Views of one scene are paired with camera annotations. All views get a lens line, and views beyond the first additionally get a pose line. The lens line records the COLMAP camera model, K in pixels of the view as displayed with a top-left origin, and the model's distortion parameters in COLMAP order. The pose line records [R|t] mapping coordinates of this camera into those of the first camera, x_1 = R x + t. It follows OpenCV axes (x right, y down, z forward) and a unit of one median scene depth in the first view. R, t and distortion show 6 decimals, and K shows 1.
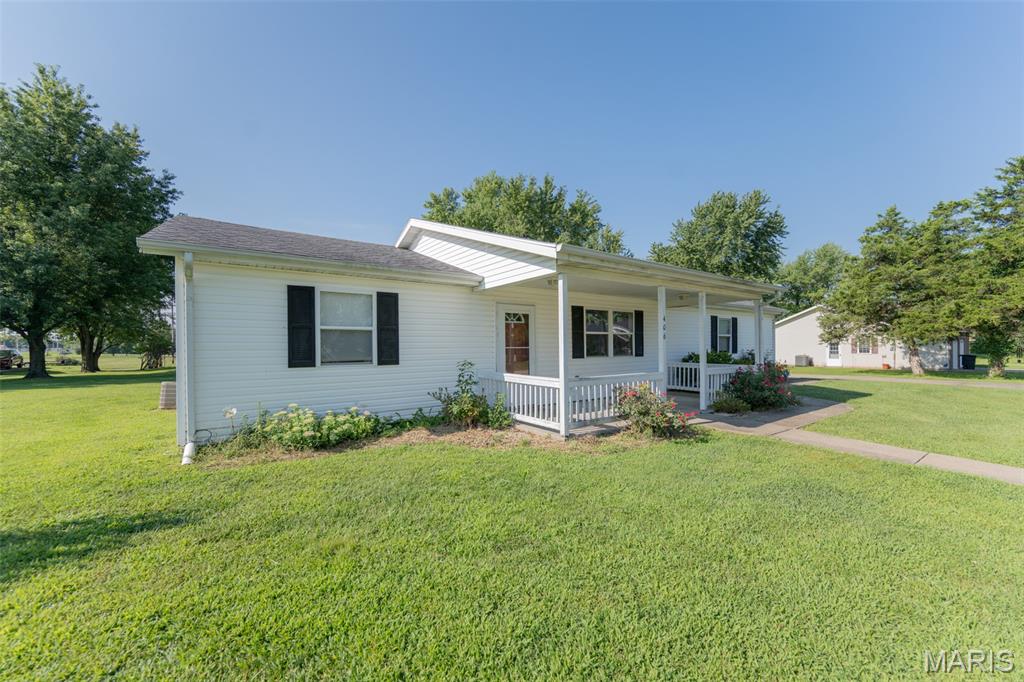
lens RADIAL K [[399.6, 0, 515.2], [0, 399.6, 341.9], [0, 0, 1]] dist [0.001064, -0.000100]
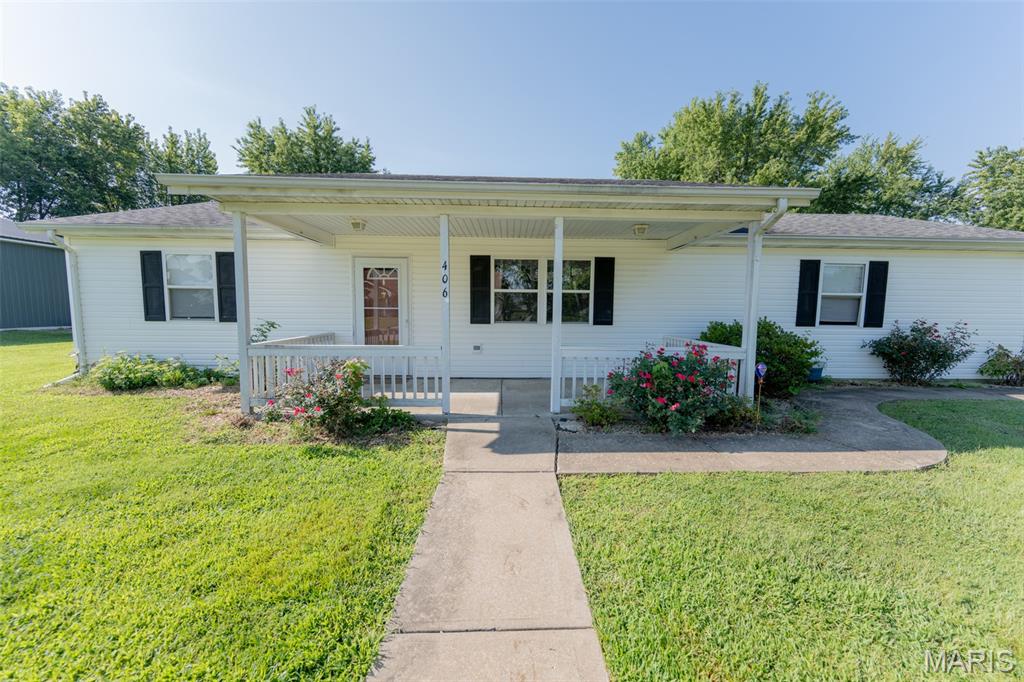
lens RADIAL K [[387.0, 0, 512.7], [0, 387.0, 349.1], [0, 0, 1]] dist [0.000480, -0.000070]
pose [[0.835628, 0.073098, -0.544411, 0.555636], [-0.008622, 0.992729, 0.120060, -0.000478], [0.549228, -0.095632, 0.830182, 0.356296]]
